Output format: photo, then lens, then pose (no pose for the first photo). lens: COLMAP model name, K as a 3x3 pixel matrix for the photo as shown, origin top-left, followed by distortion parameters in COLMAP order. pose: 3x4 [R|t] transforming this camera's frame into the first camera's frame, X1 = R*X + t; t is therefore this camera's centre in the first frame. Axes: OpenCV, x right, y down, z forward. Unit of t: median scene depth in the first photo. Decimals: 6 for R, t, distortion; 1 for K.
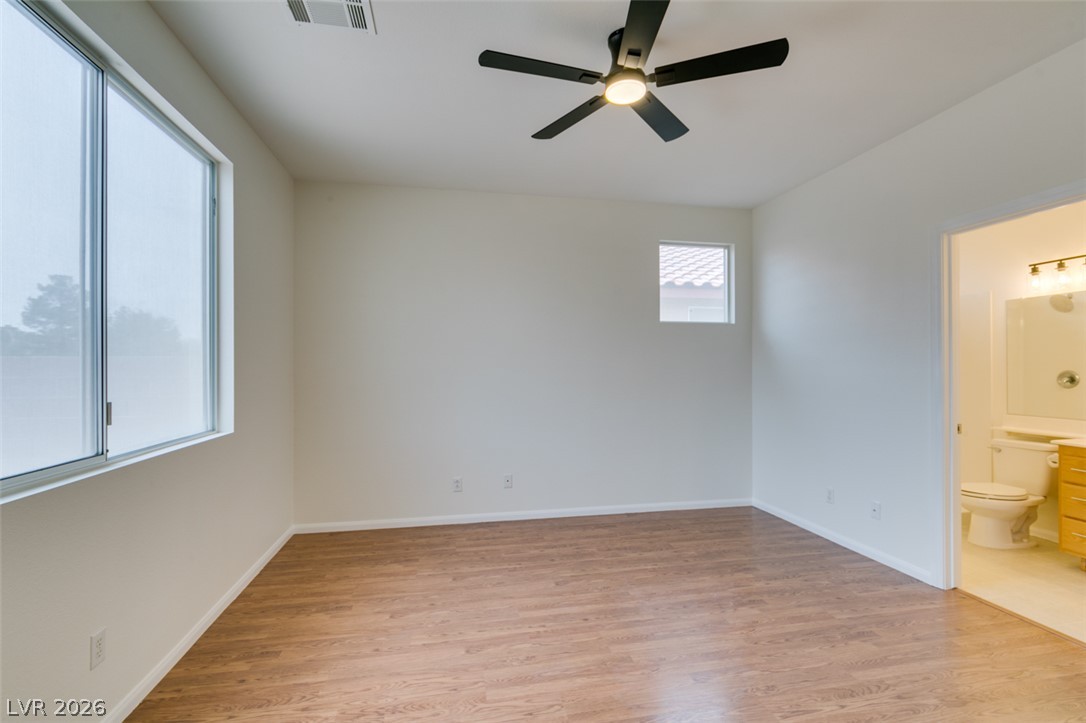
lens RADIAL K [[486.3, 0, 542.3], [0, 486.3, 368.3], [0, 0, 1]] dist [0.001225, -0.000604]
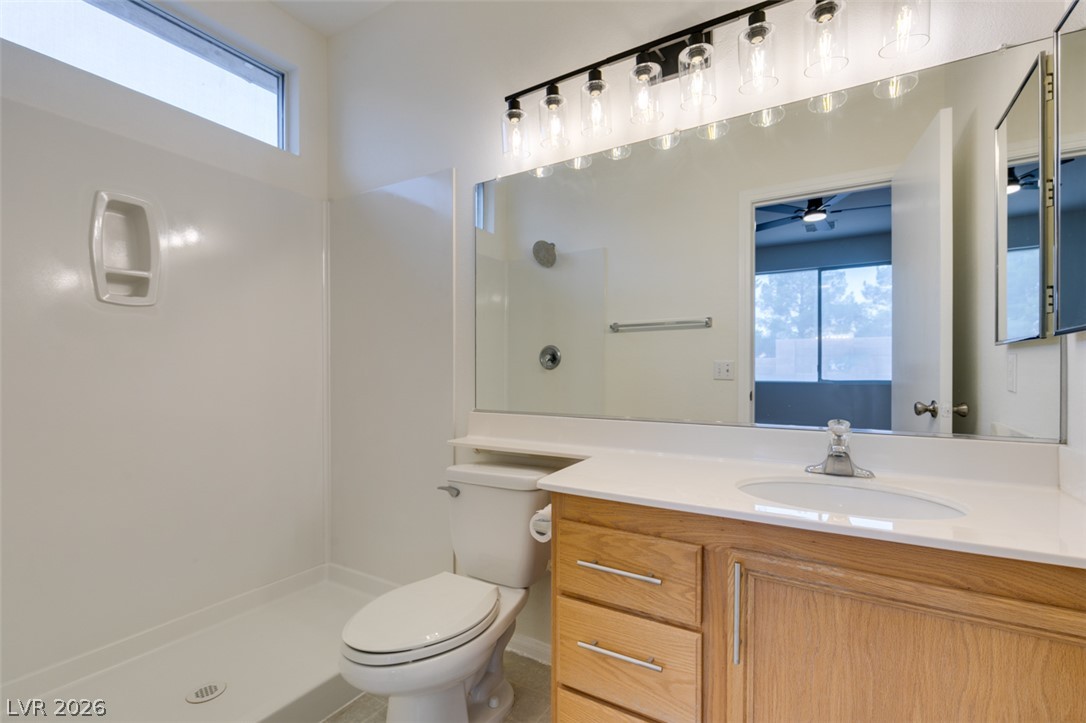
lens RADIAL K [[486.3, 0, 542.3], [0, 486.3, 368.3], [0, 0, 1]] dist [0.001225, -0.000604]
pose [[0.674886, 0.003603, 0.737913, 0.639382], [-0.005604, 0.999984, 0.000243, 0.047144], [-0.737901, -0.004299, 0.674896, 0.617714]]
